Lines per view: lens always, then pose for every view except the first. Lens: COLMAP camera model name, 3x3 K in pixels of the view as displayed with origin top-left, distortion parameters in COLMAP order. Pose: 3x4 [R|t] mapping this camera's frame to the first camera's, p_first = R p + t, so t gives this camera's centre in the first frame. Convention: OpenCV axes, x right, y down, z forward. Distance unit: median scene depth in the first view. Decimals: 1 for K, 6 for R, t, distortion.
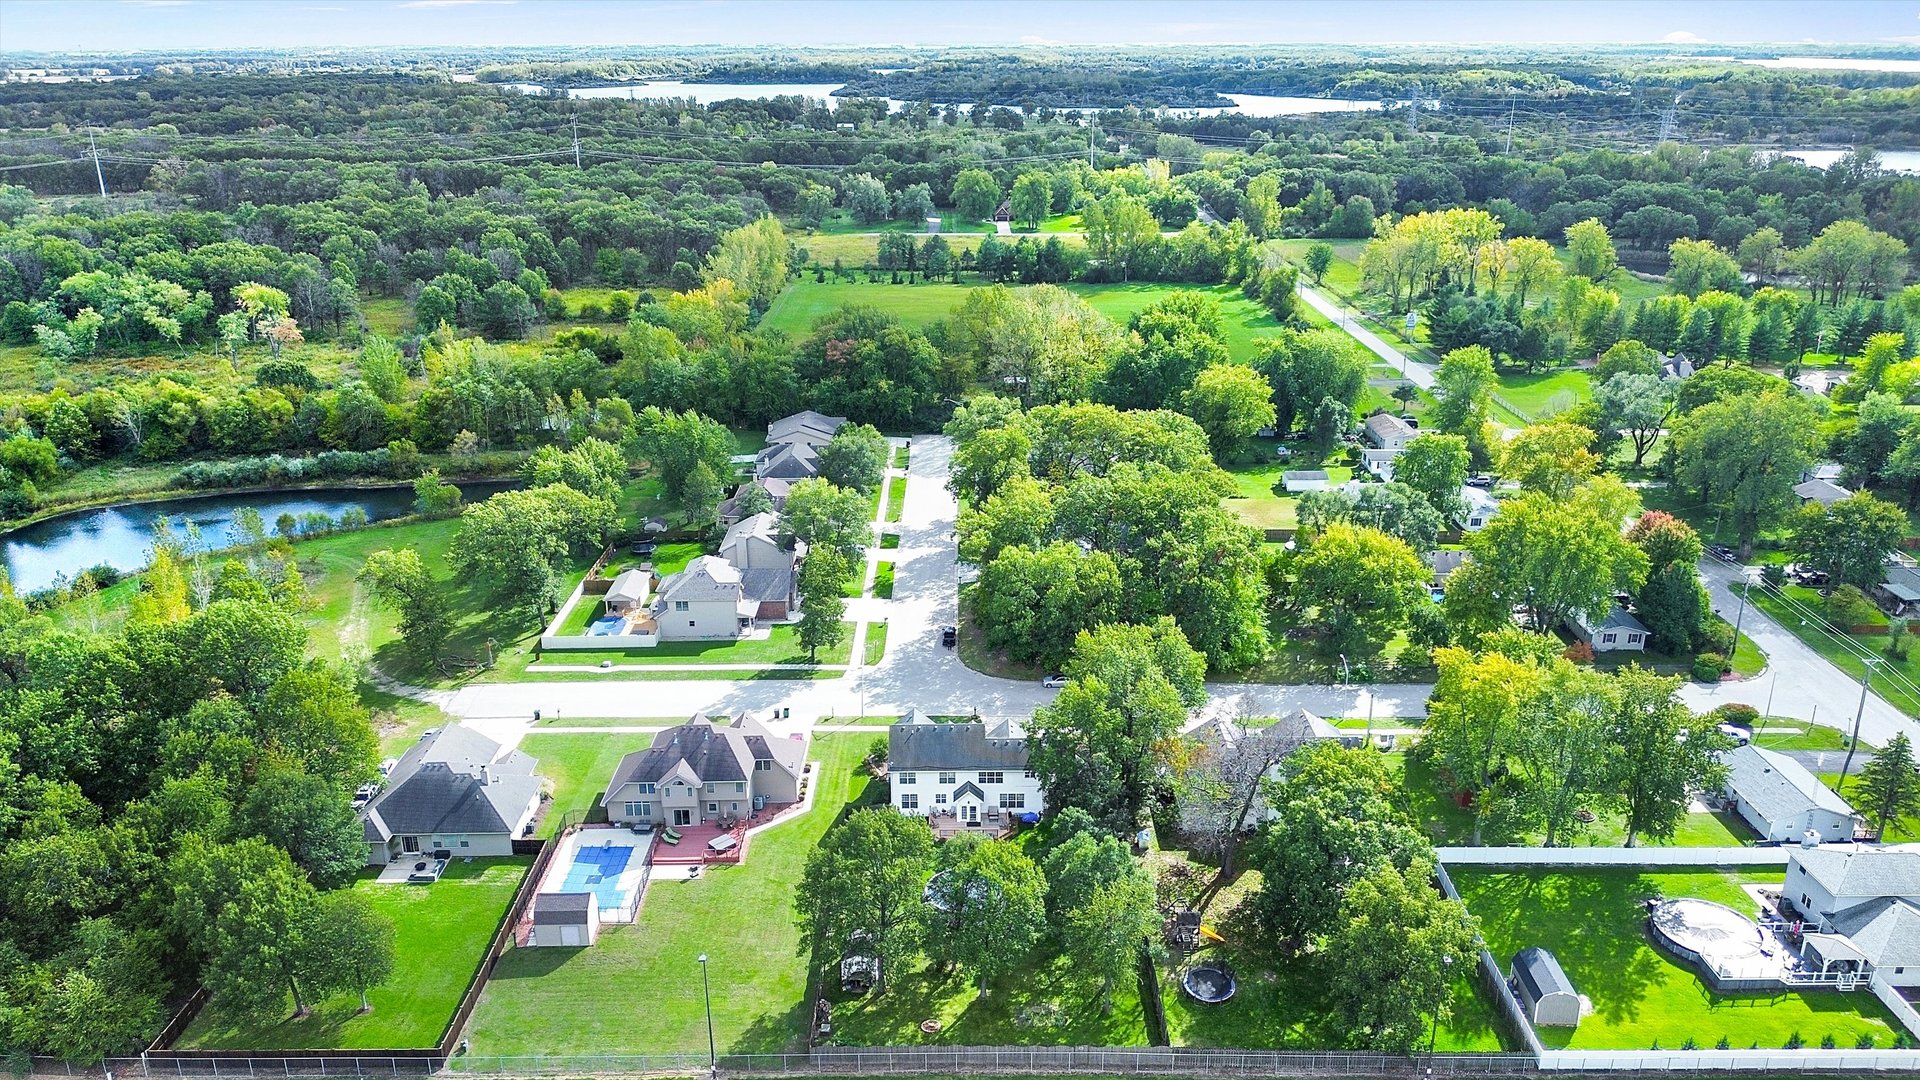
lens RADIAL K [[1380.5, 0, 986.7], [0, 1380.5, 562.0], [0, 0, 1]] dist [0.069756, -0.103803]
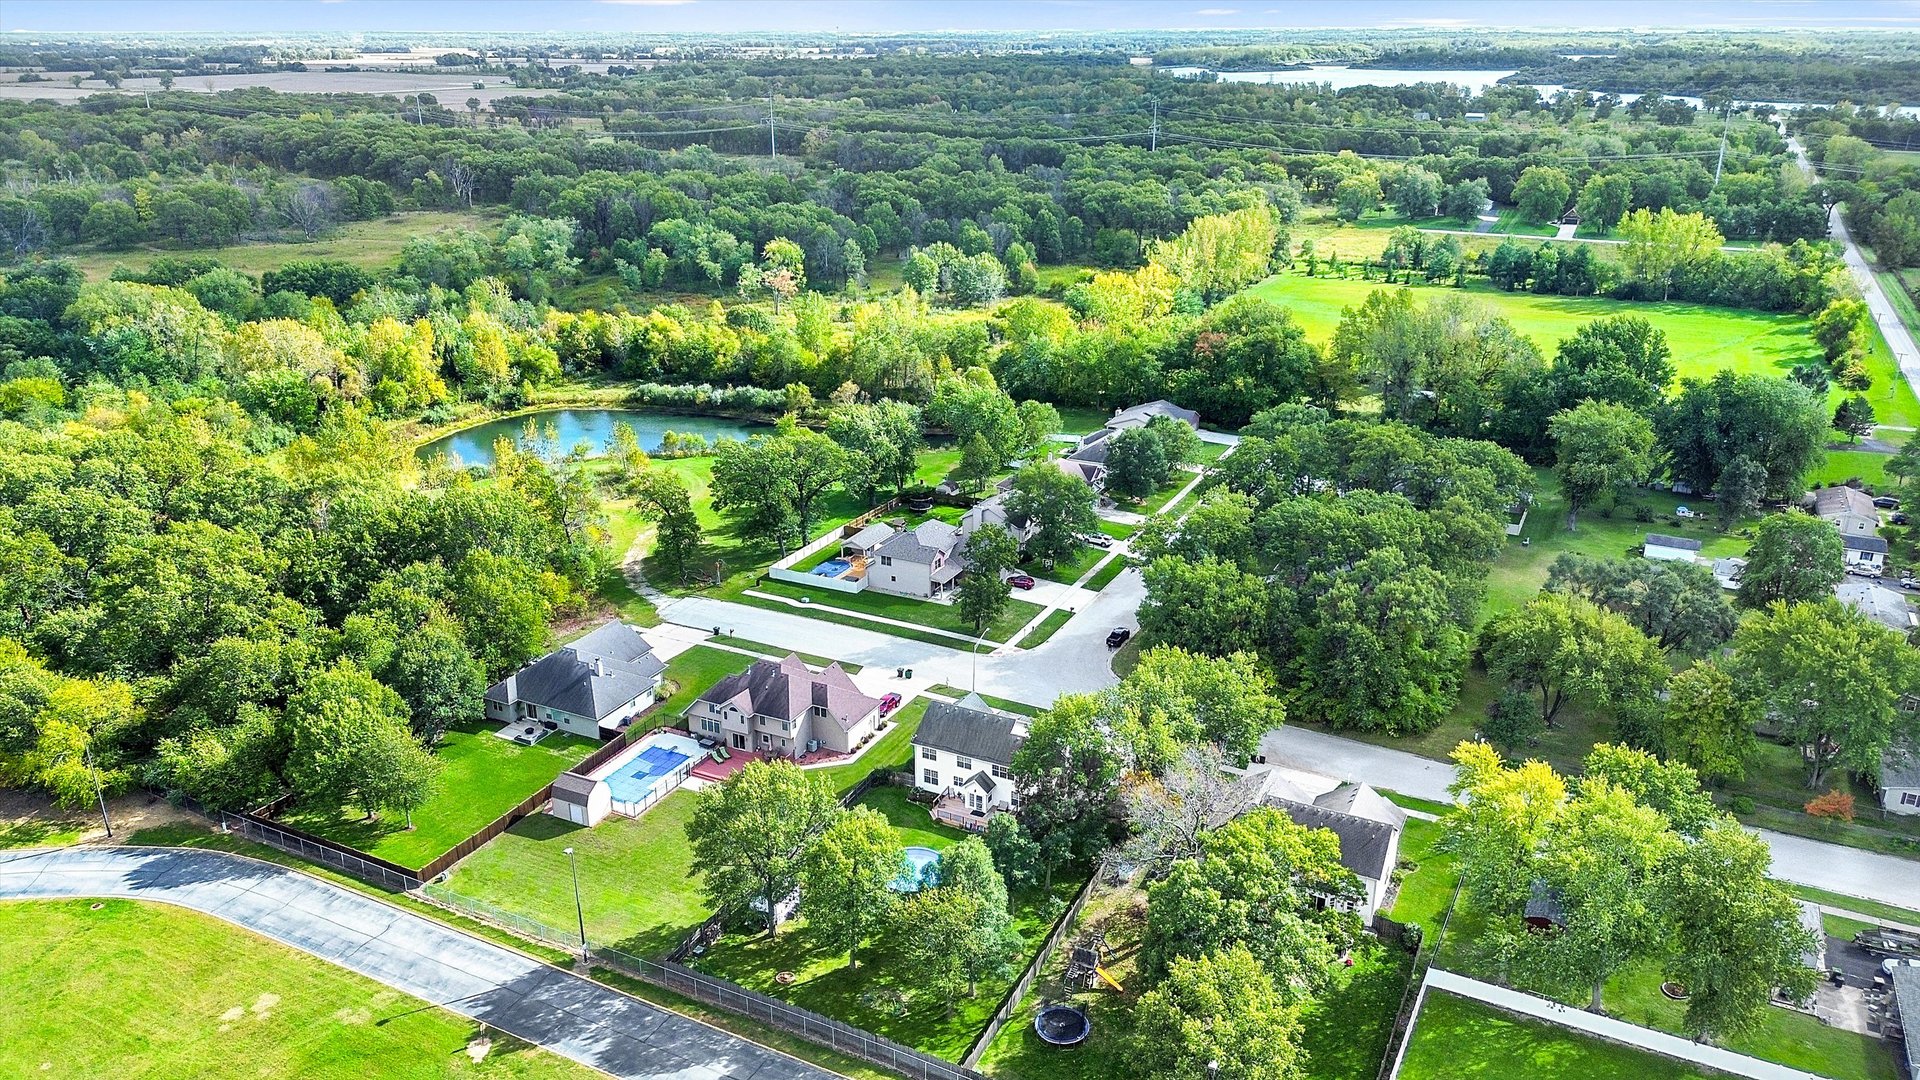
lens RADIAL K [[1380.5, 0, 986.7], [0, 1380.5, 562.0], [0, 0, 1]] dist [0.069756, -0.103803]
pose [[0.890689, 0.166902, -0.422868, 0.195256], [-0.162649, 0.985592, 0.046415, -0.019171], [0.424522, 0.027438, 0.905002, 0.043895]]
